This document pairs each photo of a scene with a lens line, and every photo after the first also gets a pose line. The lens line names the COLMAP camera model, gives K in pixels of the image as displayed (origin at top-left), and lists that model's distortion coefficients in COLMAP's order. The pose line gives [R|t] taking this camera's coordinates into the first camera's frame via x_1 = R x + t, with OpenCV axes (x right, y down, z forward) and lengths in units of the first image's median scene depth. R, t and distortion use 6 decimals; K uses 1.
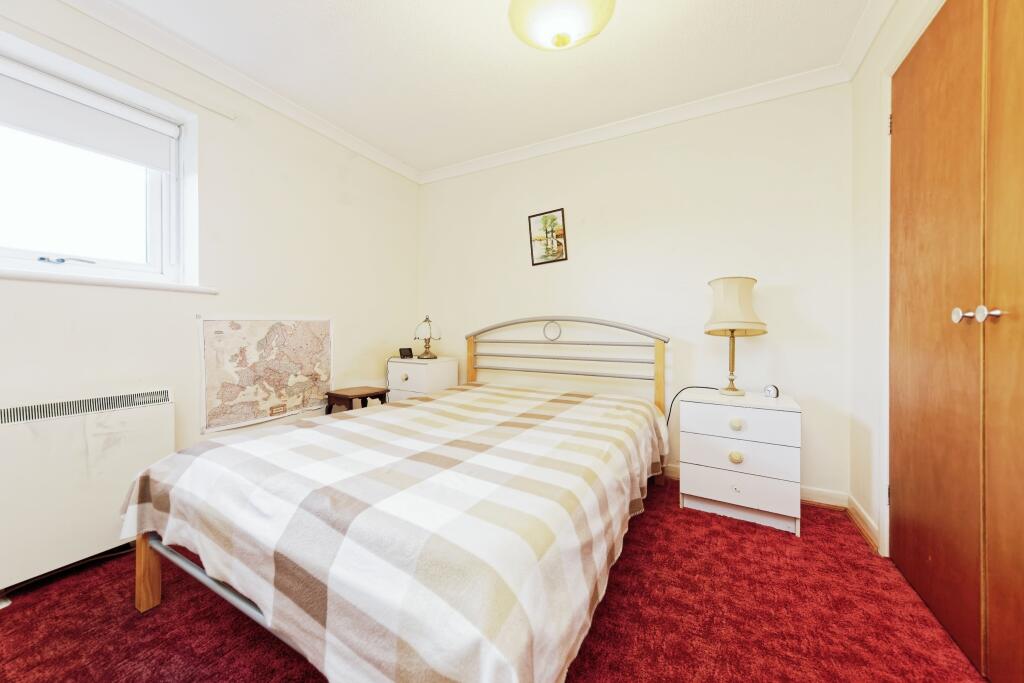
lens RADIAL K [[359.3, 0, 496.2], [0, 359.3, 322.7], [0, 0, 1]] dist [0.000549, -0.000490]
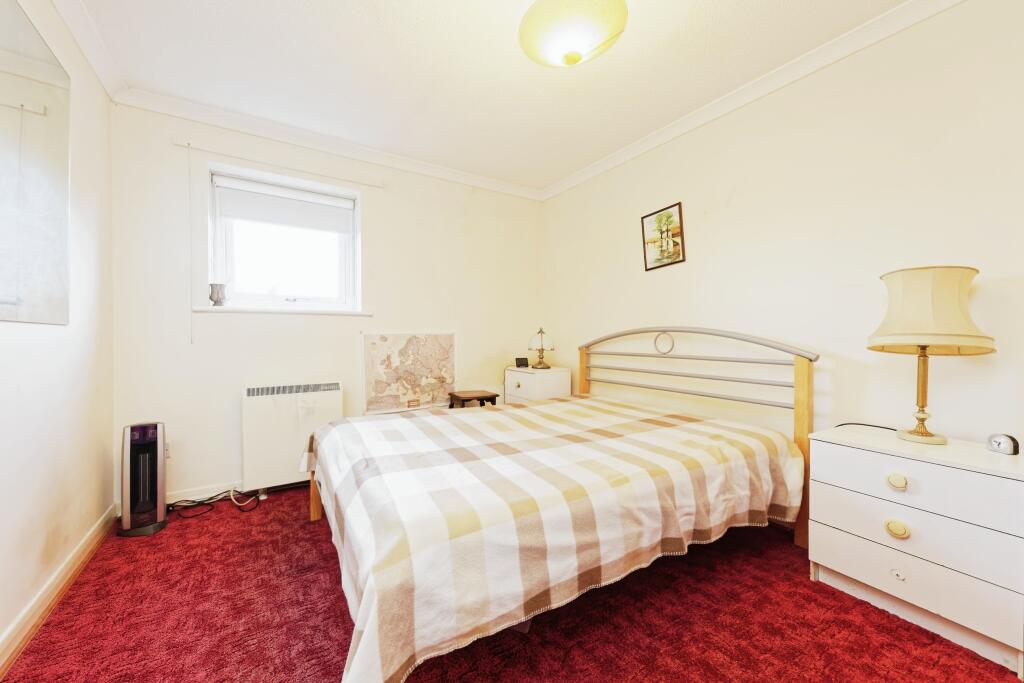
lens RADIAL K [[364.2, 0, 483.5], [0, 364.2, 331.4], [0, 0, 1]] dist [0.001266, -0.000269]
pose [[0.865979, -0.008839, -0.500001, 0.275189], [0.011142, 0.999937, 0.001621, -0.016236], [0.499955, -0.006975, 0.866023, -0.007508]]
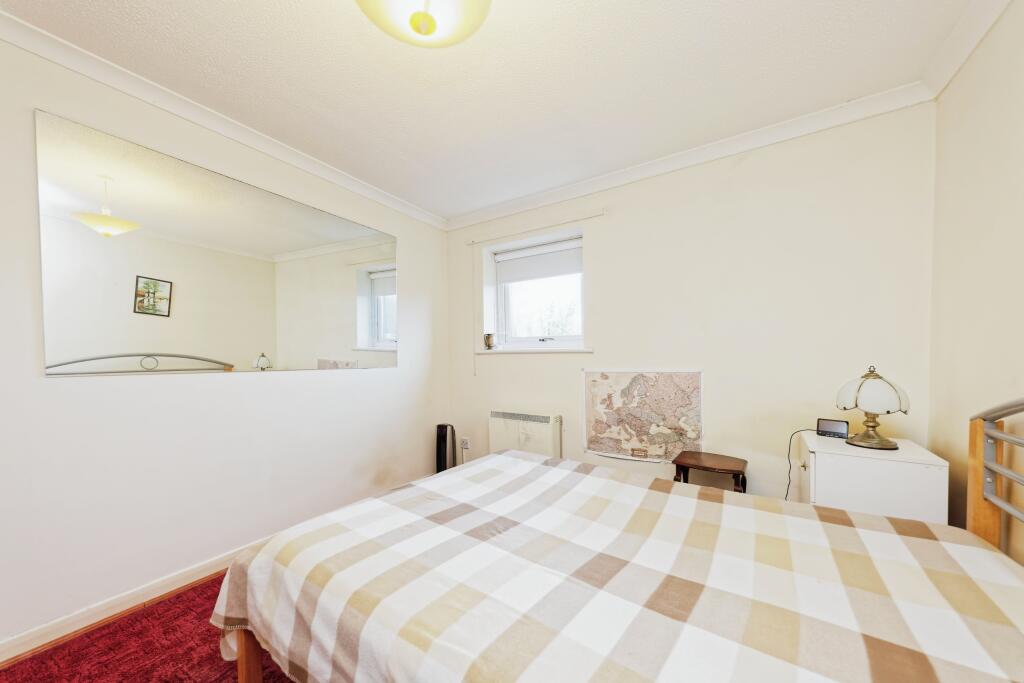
lens RADIAL K [[356.1, 0, 510.2], [0, 356.1, 356.7], [0, 0, 1]] dist [0.001078, -0.000004]
pose [[-0.057849, 0.000457, -0.998325, 0.524733], [0.021321, 0.999772, -0.000778, -0.063601], [0.998098, -0.021331, -0.057846, 0.691032]]
